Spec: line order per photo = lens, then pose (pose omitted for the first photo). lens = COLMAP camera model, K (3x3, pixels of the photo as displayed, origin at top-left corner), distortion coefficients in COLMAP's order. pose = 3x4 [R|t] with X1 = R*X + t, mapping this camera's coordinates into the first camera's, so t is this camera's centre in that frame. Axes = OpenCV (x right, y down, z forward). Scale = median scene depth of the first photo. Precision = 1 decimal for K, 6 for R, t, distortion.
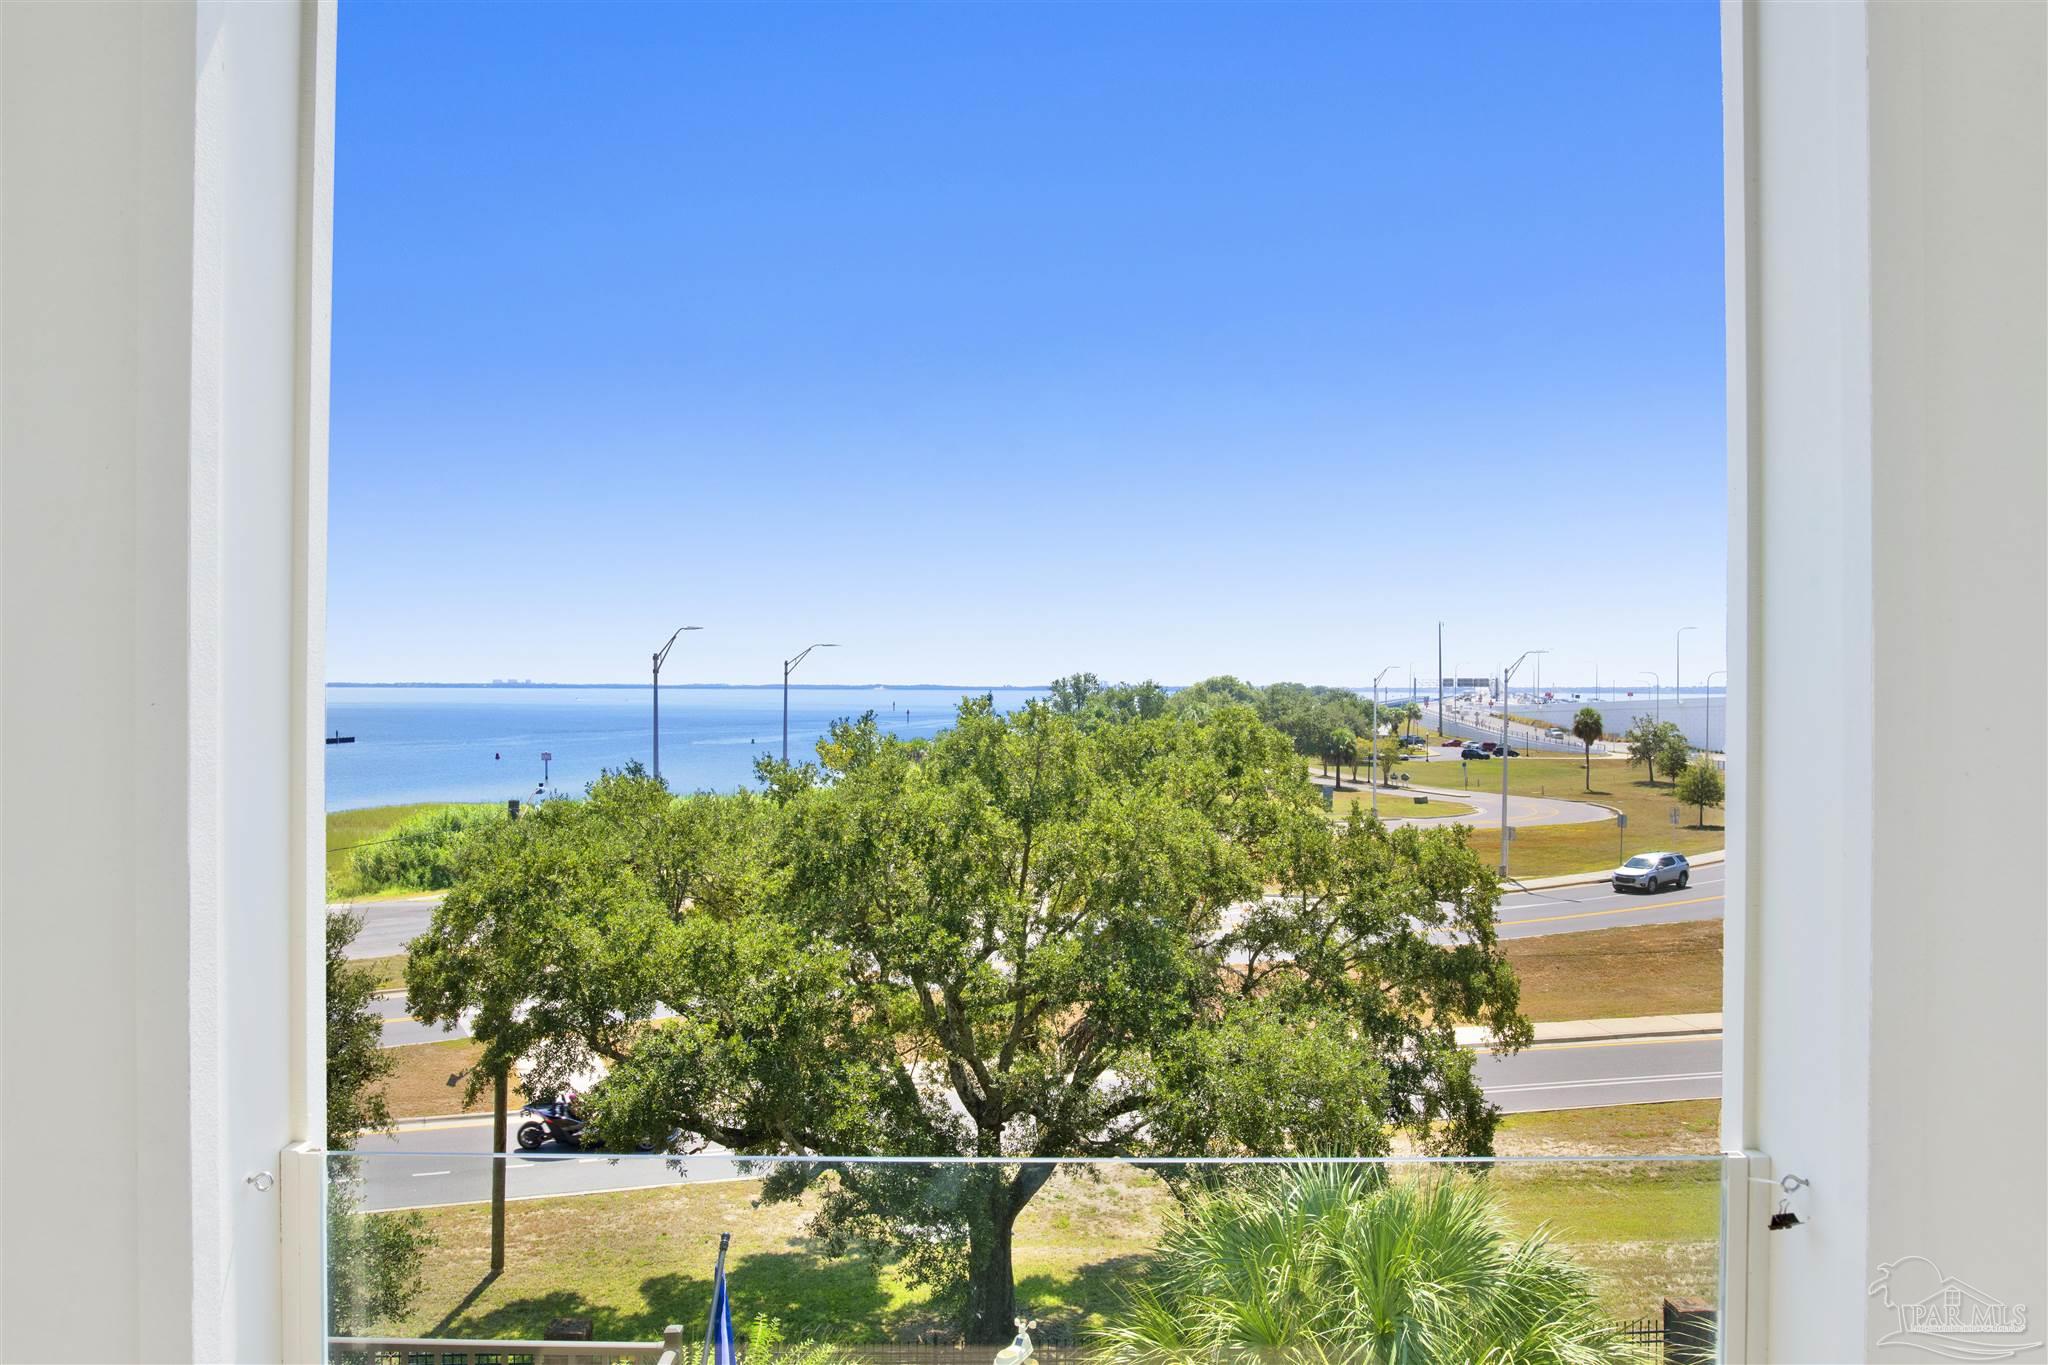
lens RADIAL K [[1549.8, 0, 1006.1], [0, 1549.8, 682.9], [0, 0, 1]] dist [-0.064376, 0.023318]
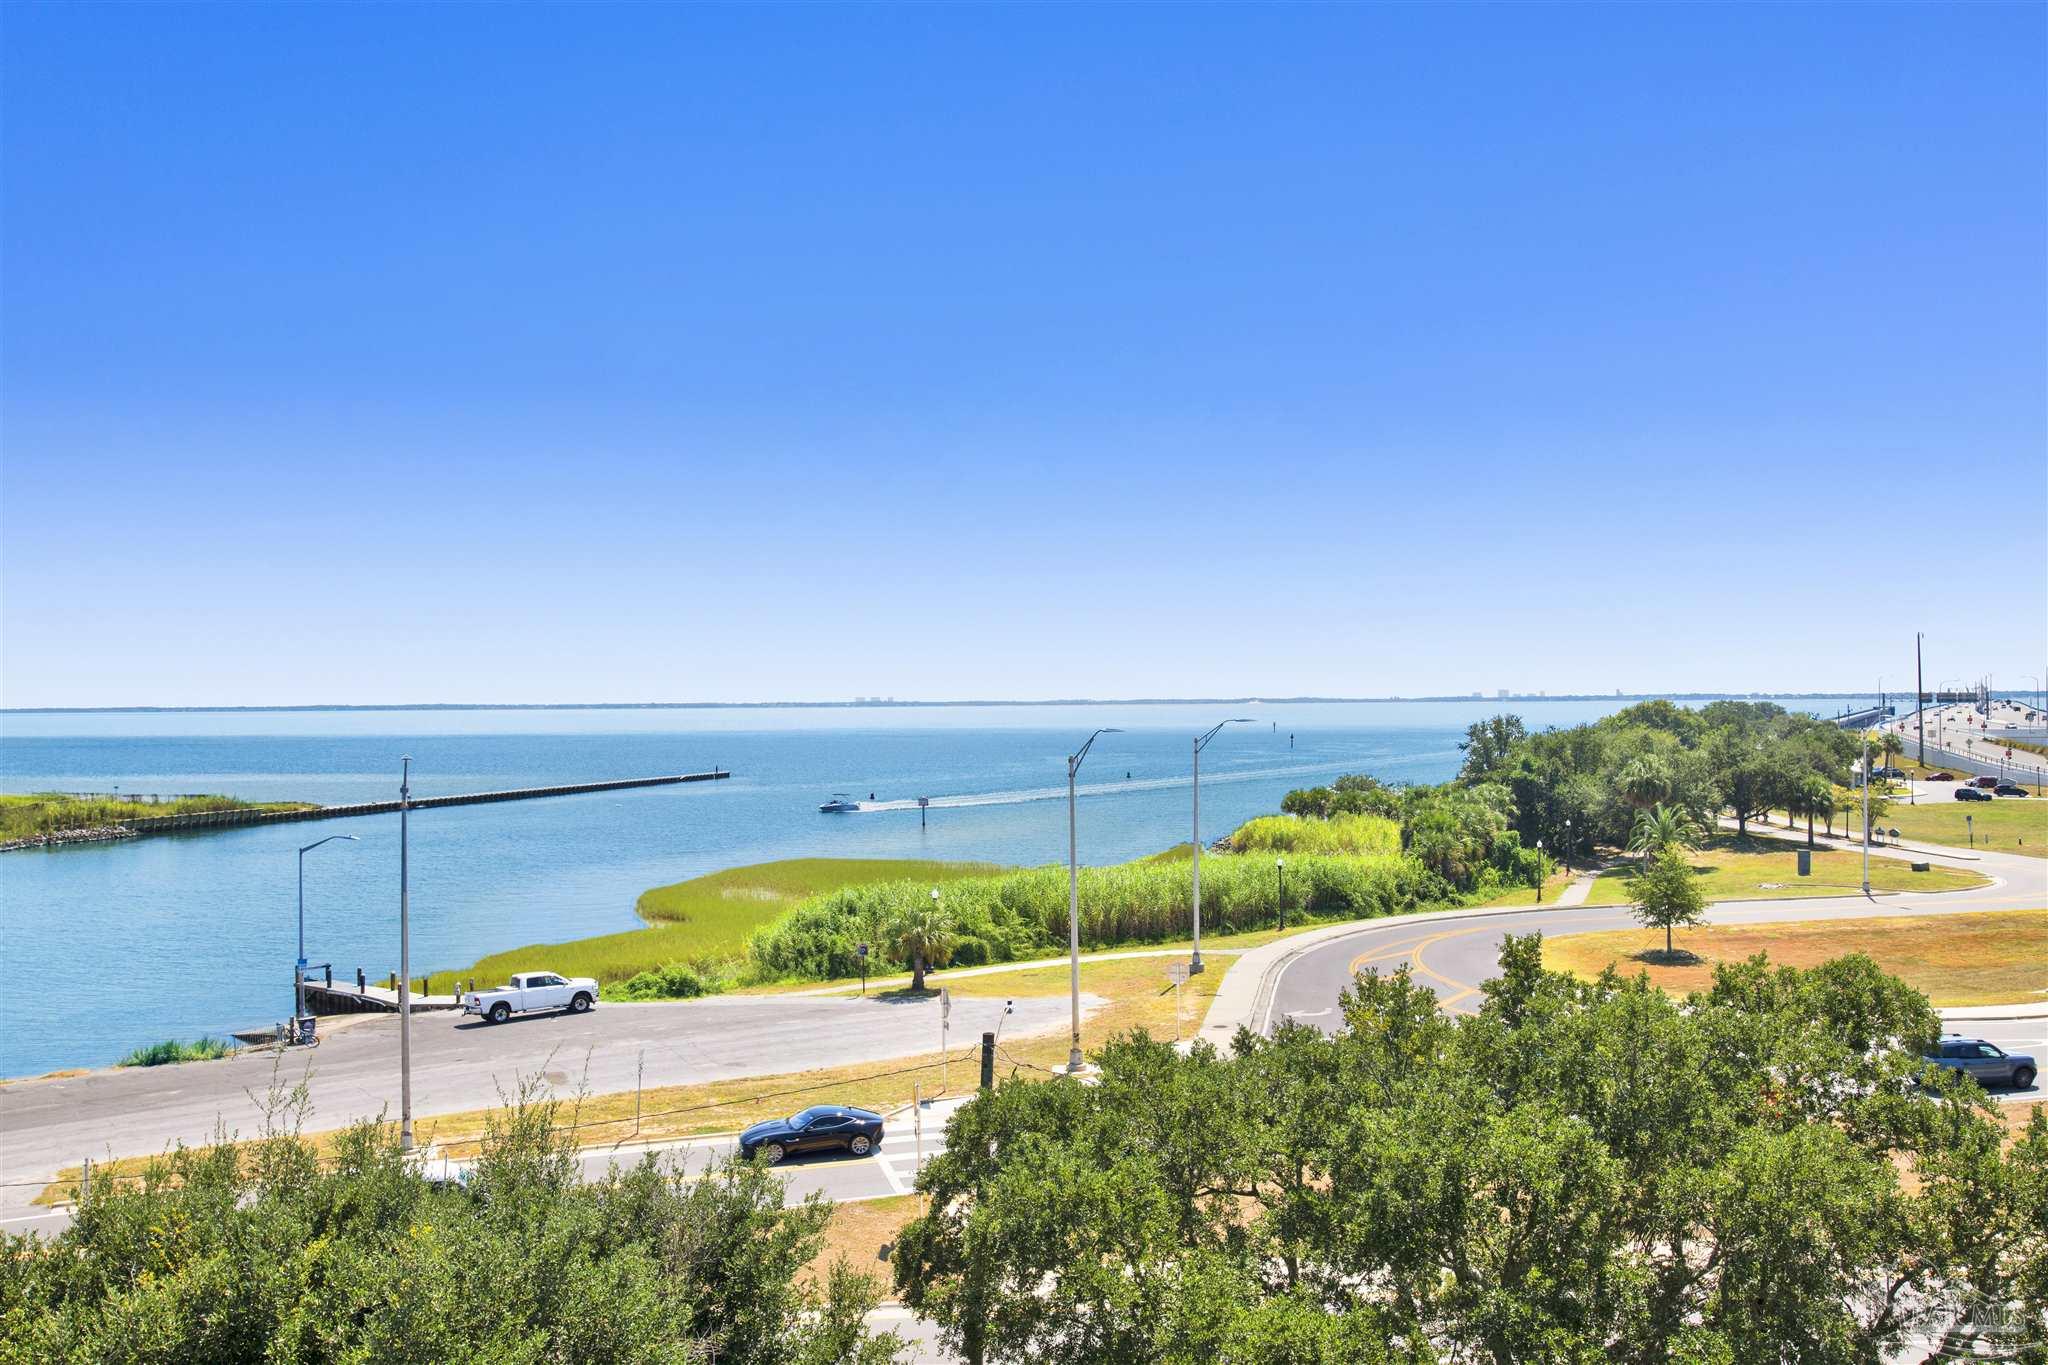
lens RADIAL K [[1646.1, 0, 961.4], [0, 1646.1, 663.3], [0, 0, 1]] dist [-0.079389, 0.025895]
pose [[0.967735, -0.013425, -0.251613, -0.054110], [0.009476, 0.999812, -0.016902, -0.076869], [0.251792, 0.013972, 0.967680, 0.034618]]
